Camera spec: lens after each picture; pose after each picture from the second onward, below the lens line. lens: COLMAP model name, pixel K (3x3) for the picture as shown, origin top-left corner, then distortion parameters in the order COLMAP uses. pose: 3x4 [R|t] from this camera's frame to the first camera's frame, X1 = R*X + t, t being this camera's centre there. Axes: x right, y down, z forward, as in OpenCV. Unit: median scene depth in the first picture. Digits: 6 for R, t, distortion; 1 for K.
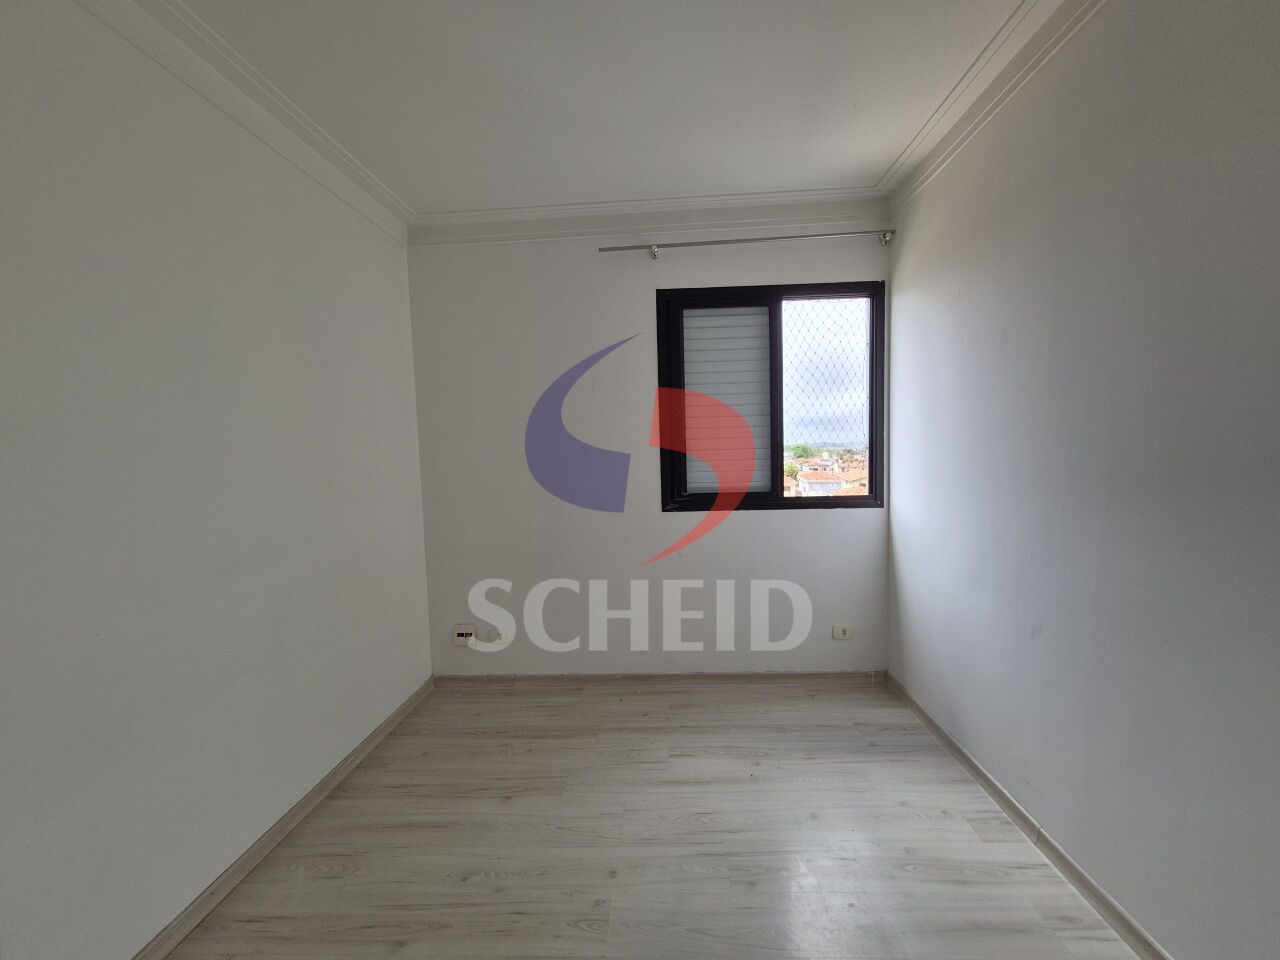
lens RADIAL K [[498.3, 0, 645.1], [0, 498.3, 479.6], [0, 0, 1]] dist [0.003378, -0.001211]
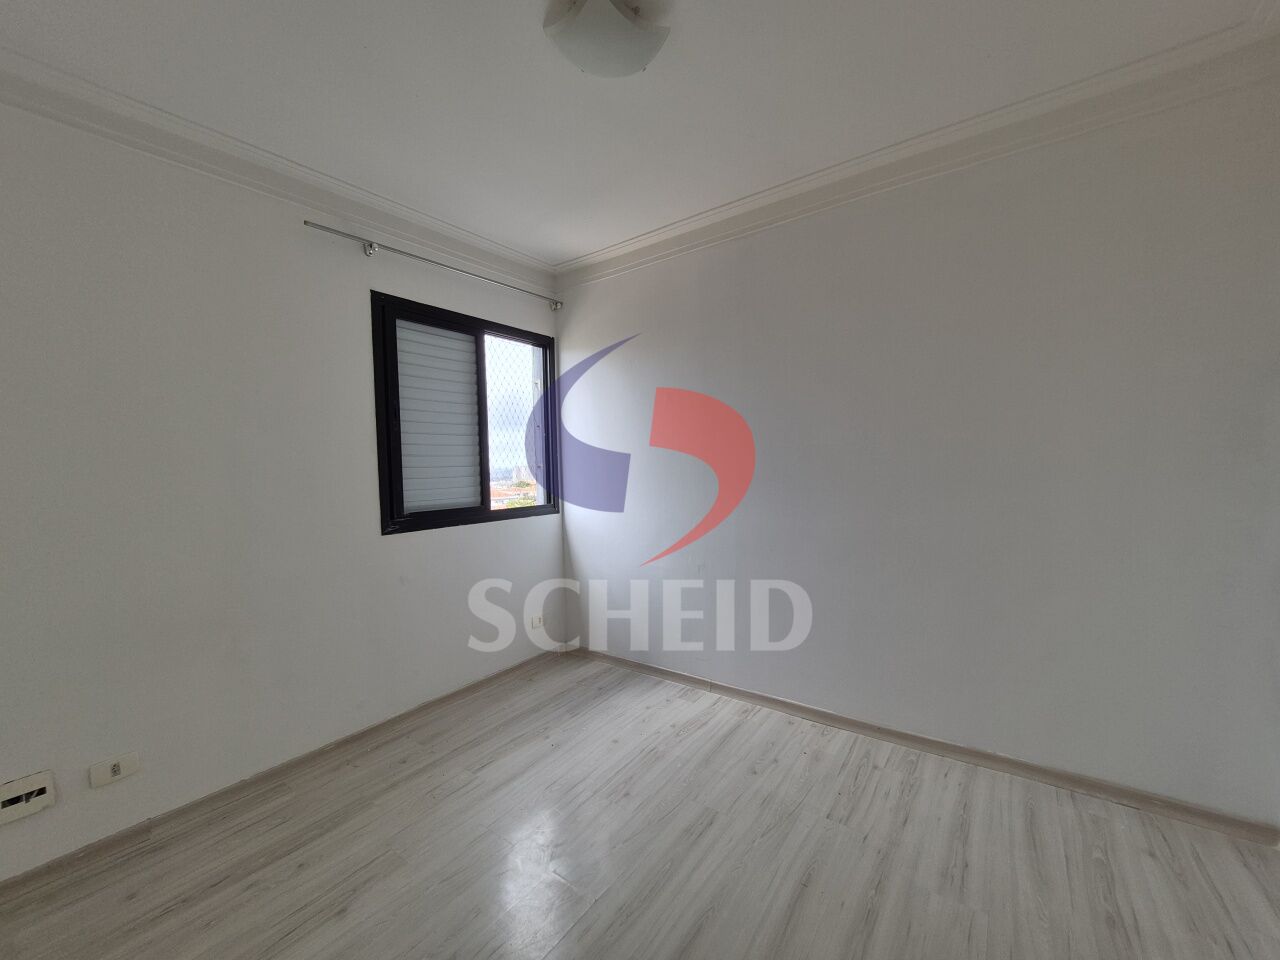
lens RADIAL K [[498.3, 0, 647.4], [0, 498.3, 479.4], [0, 0, 1]] dist [0.003378, -0.001211]
pose [[0.558703, -0.011286, 0.829291, -0.472274], [0.065259, 0.997405, -0.030391, 0.024301], [-0.826796, 0.071098, 0.557990, 0.104829]]
